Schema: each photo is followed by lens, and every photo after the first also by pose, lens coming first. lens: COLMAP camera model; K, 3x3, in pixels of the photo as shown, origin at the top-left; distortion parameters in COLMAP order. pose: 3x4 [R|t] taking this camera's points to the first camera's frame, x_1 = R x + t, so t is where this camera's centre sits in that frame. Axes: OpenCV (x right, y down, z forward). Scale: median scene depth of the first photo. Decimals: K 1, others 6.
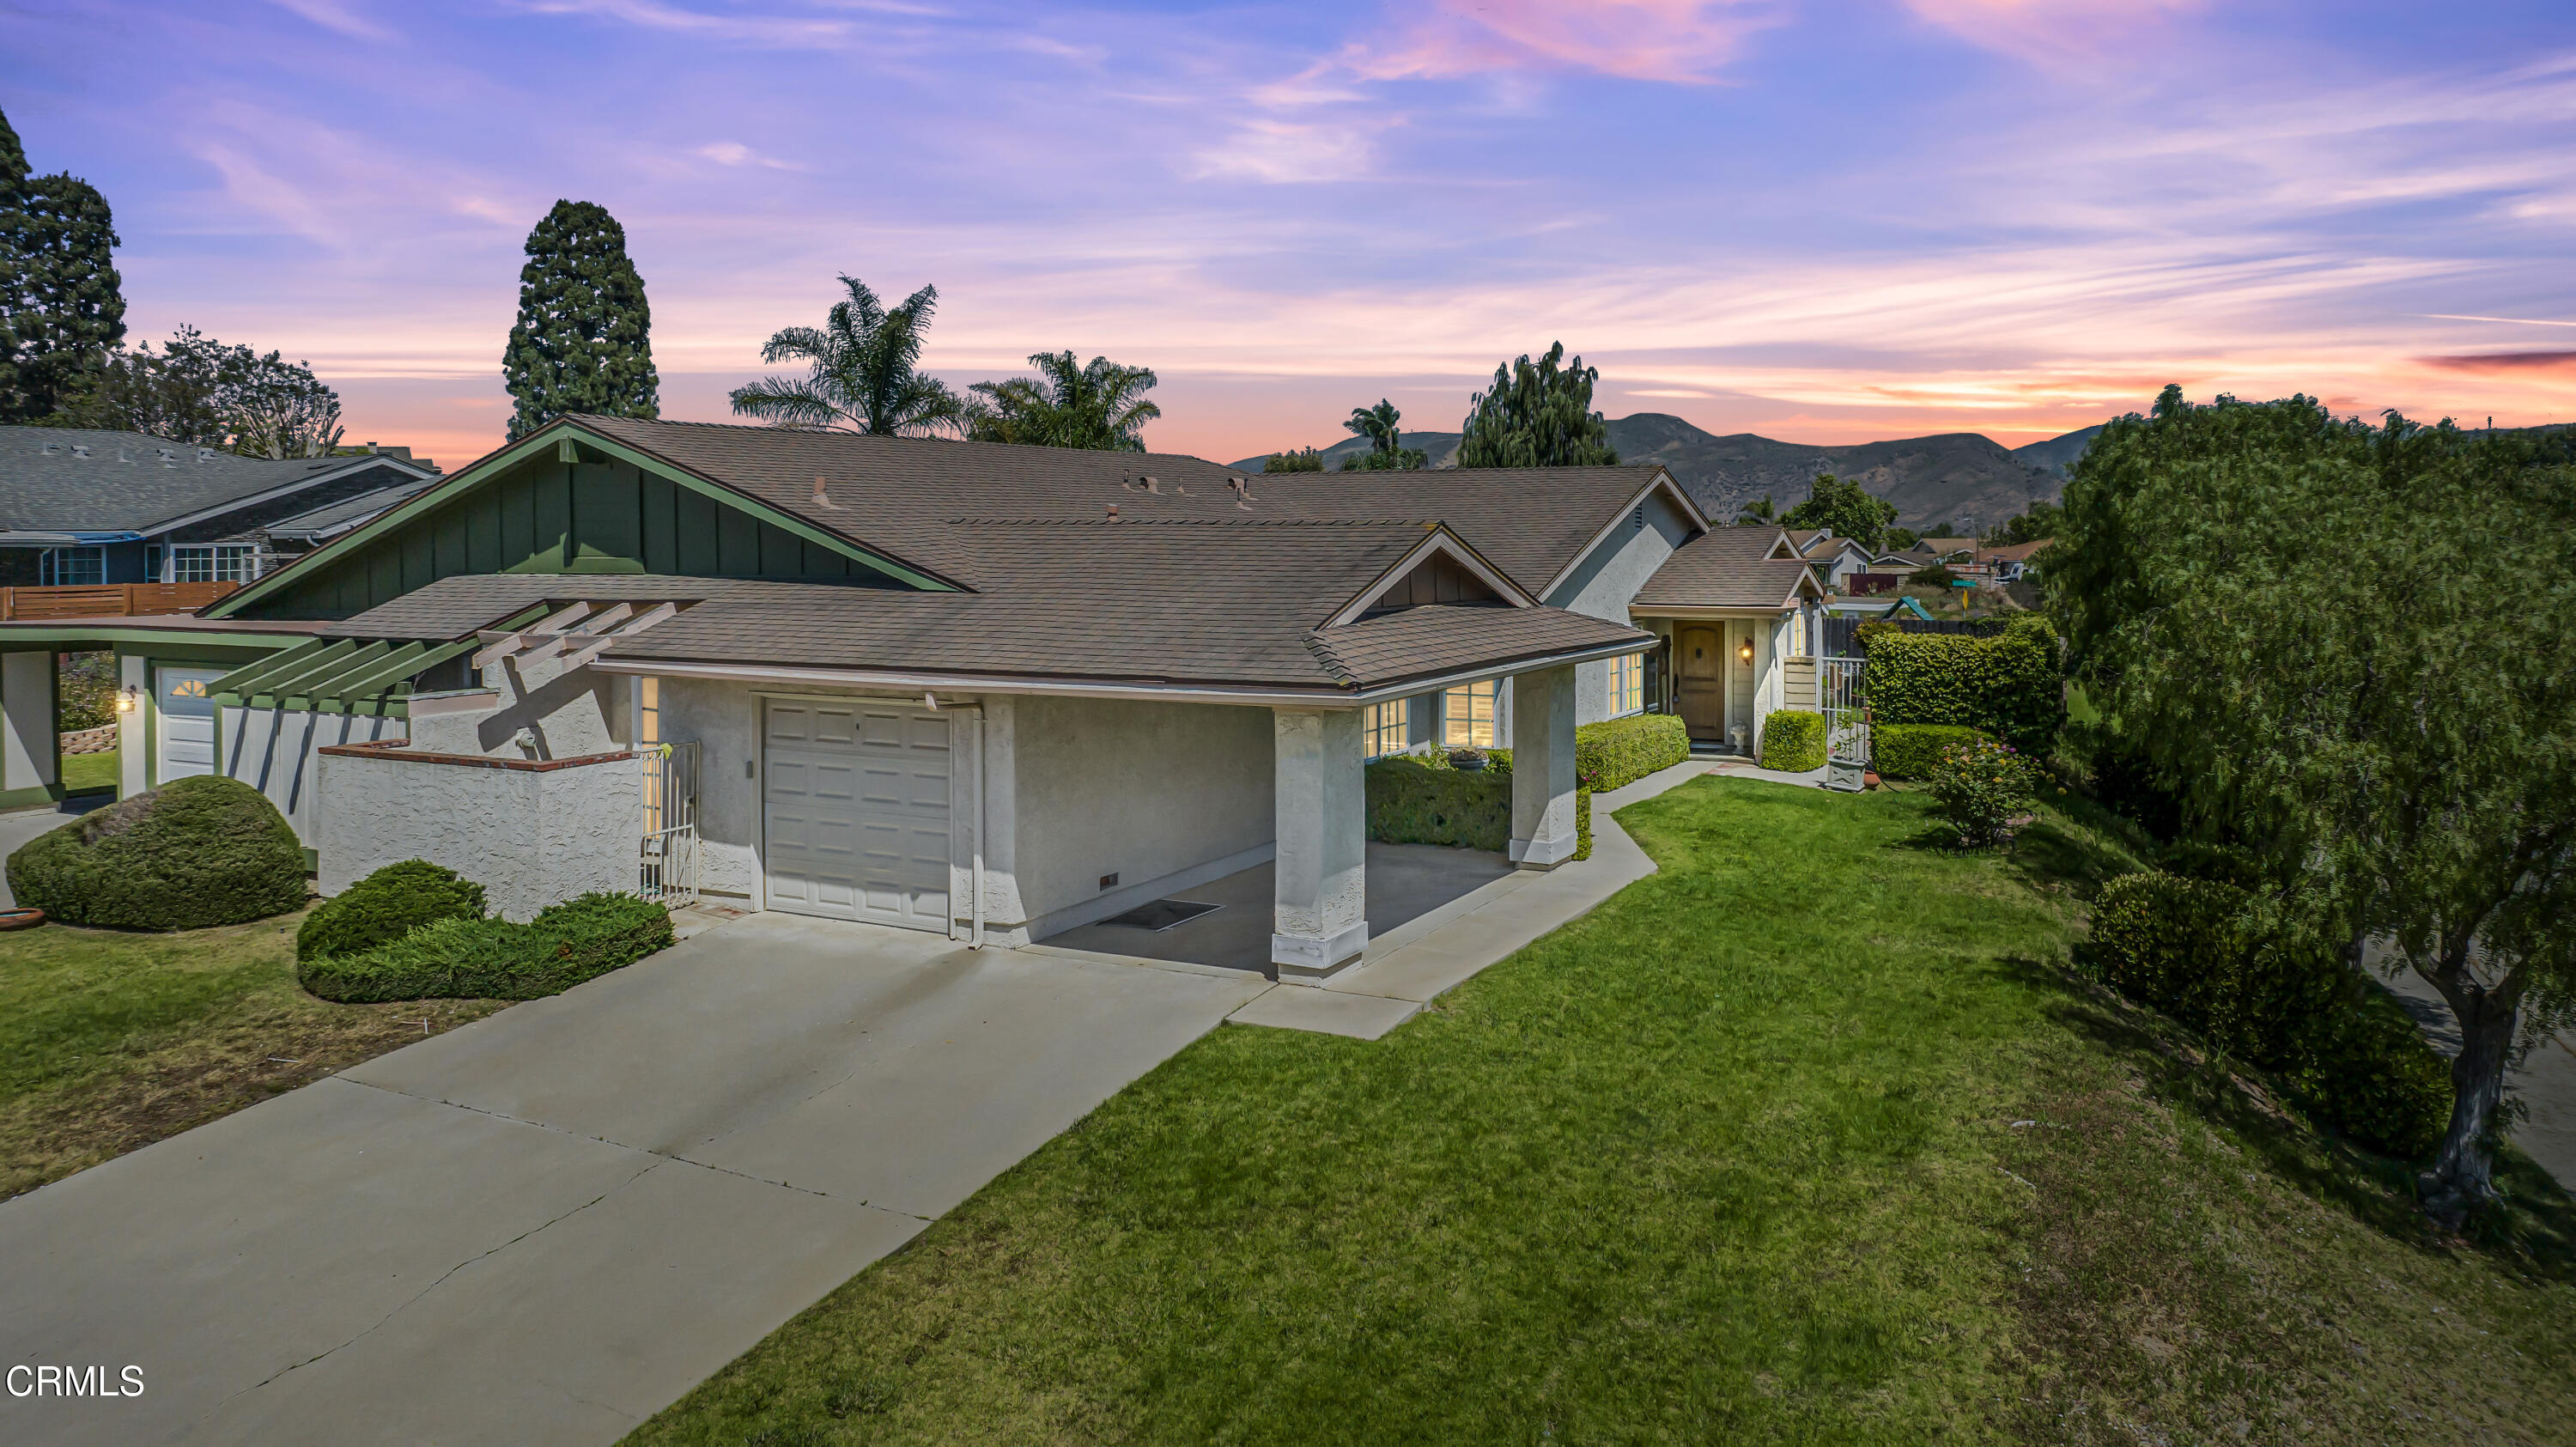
lens RADIAL K [[1711.9, 0, 1296.1], [0, 1711.9, 567.5], [0, 0, 1]] dist [-0.007056, 0.003036]
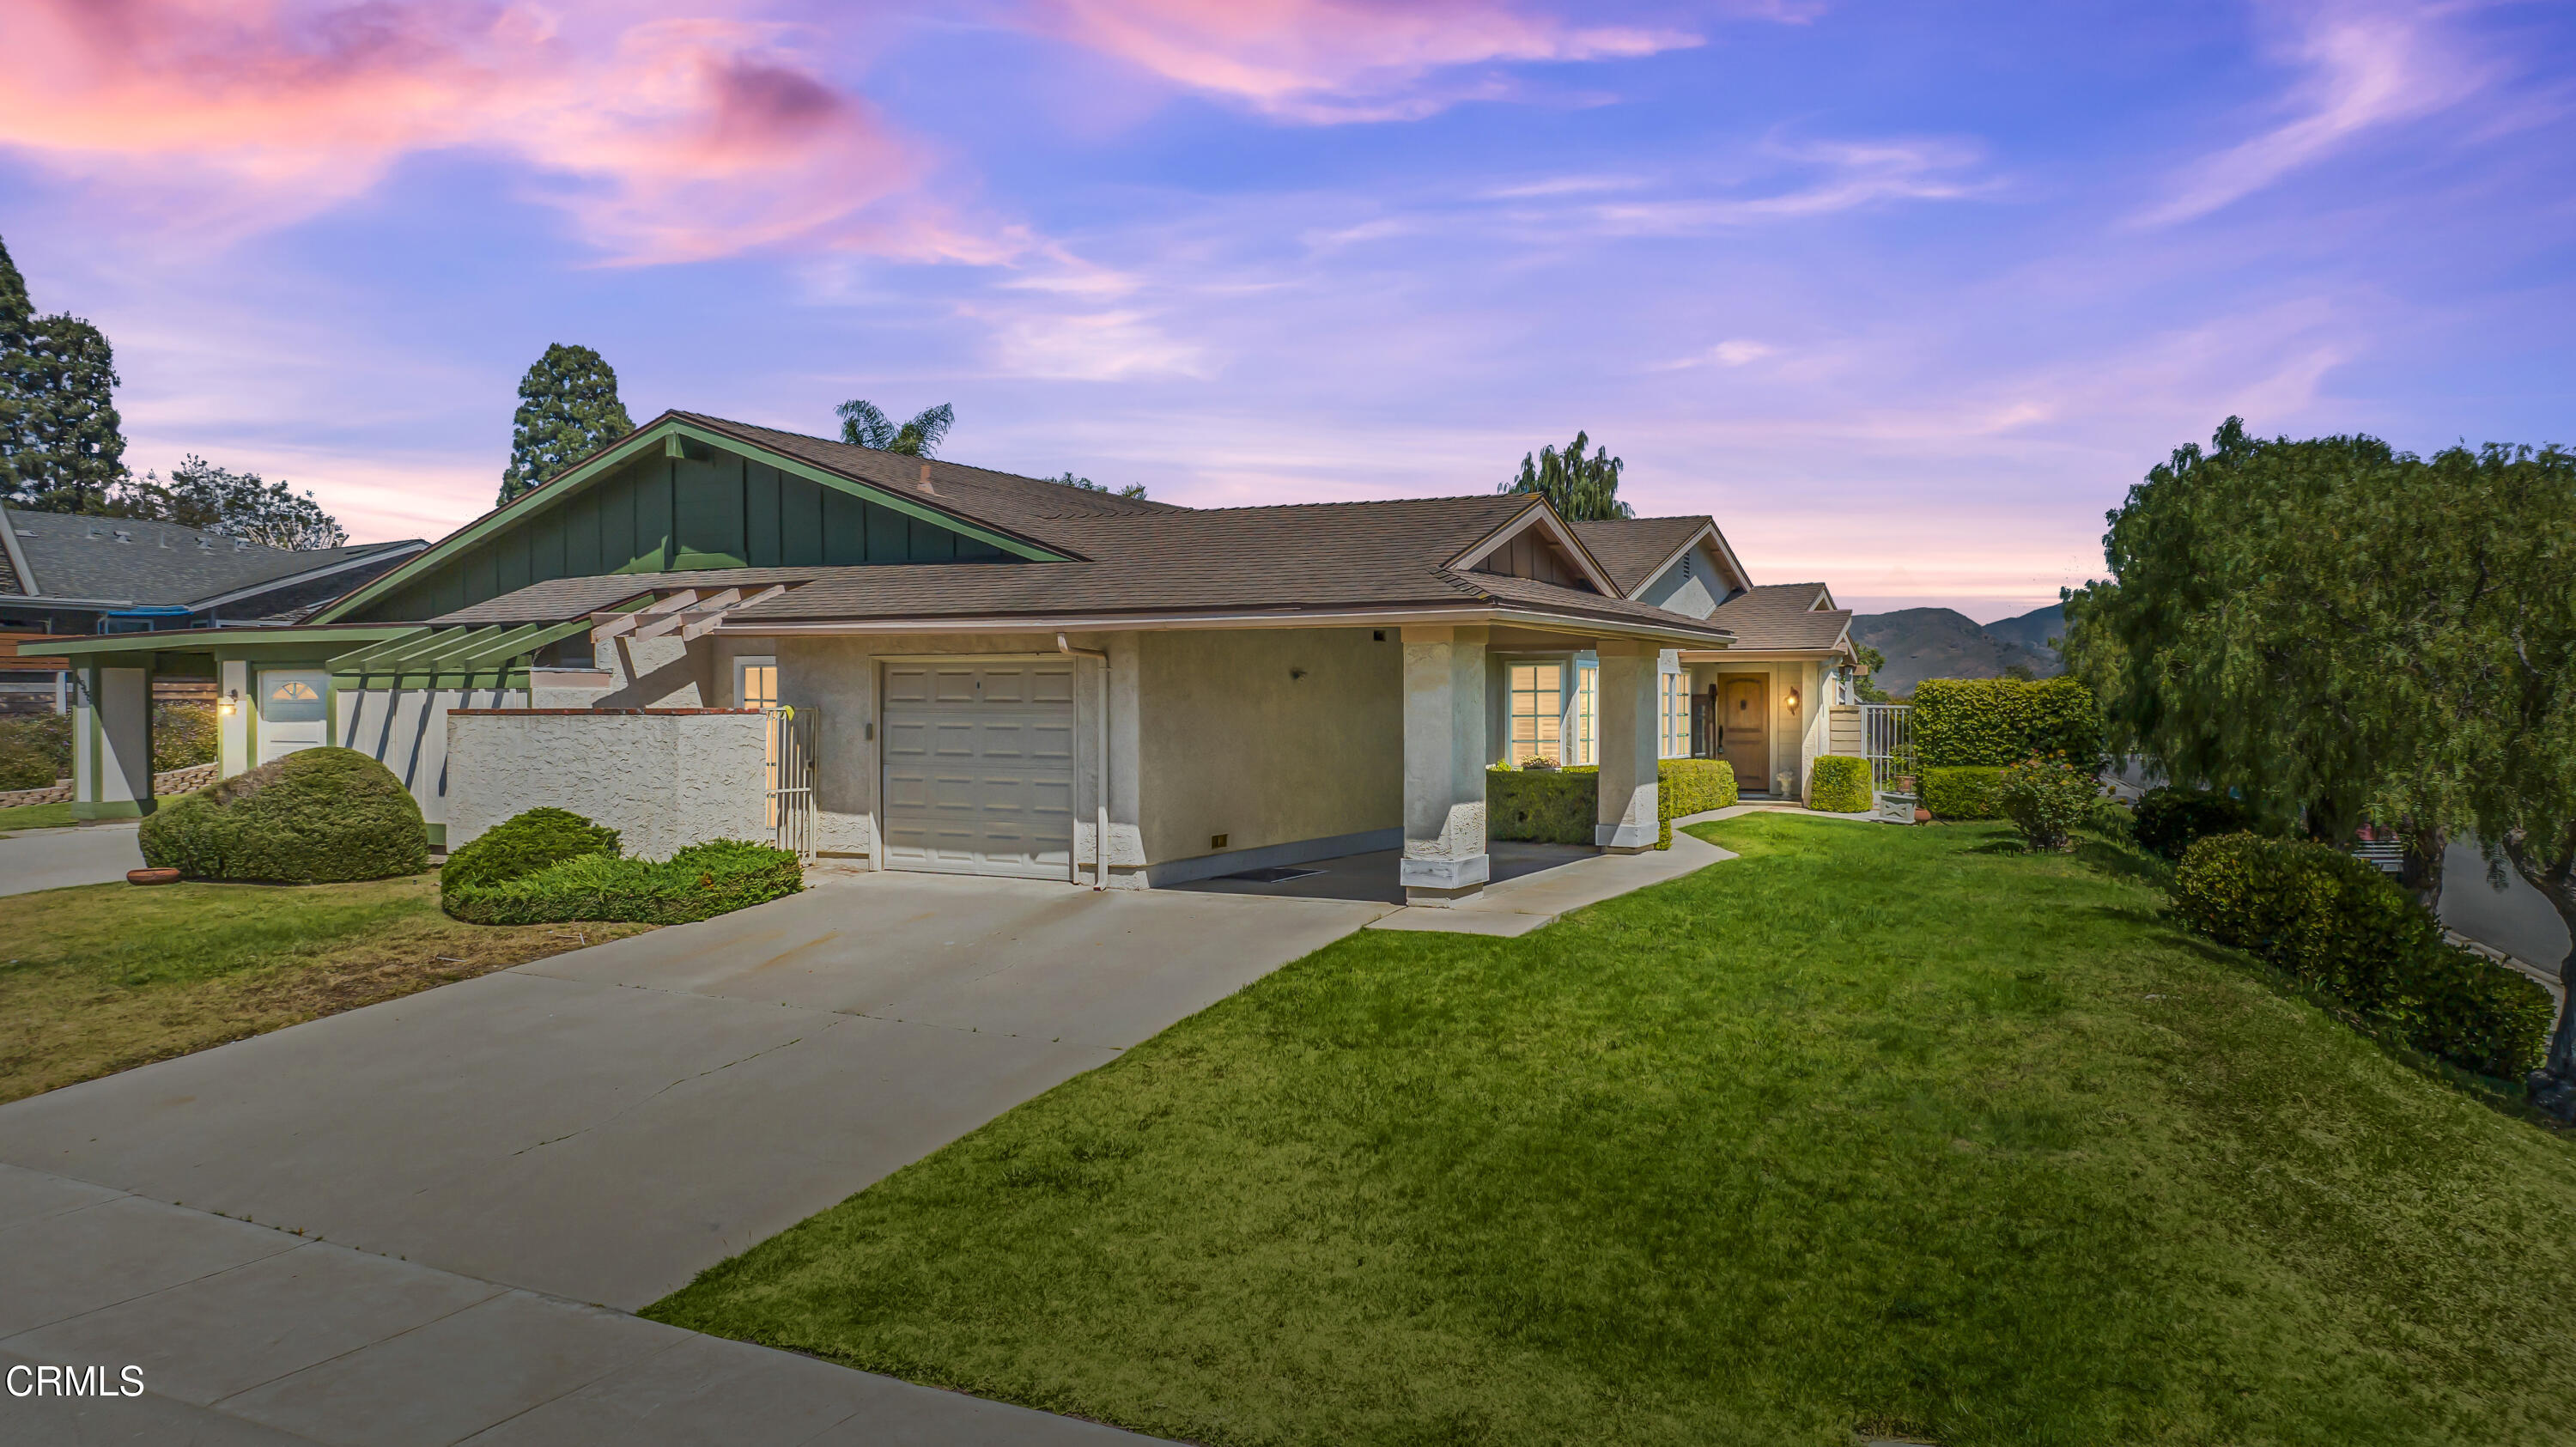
lens RADIAL K [[1711.5, 0, 1268.9], [0, 1711.5, 723.5], [0, 0, 1]] dist [0.001462, -0.018084]
pose [[0.999996, 0.002836, 0.000925, -0.081725], [-0.002828, 0.999953, -0.009318, 0.123493], [-0.000951, 0.009316, 0.999956, -0.026551]]
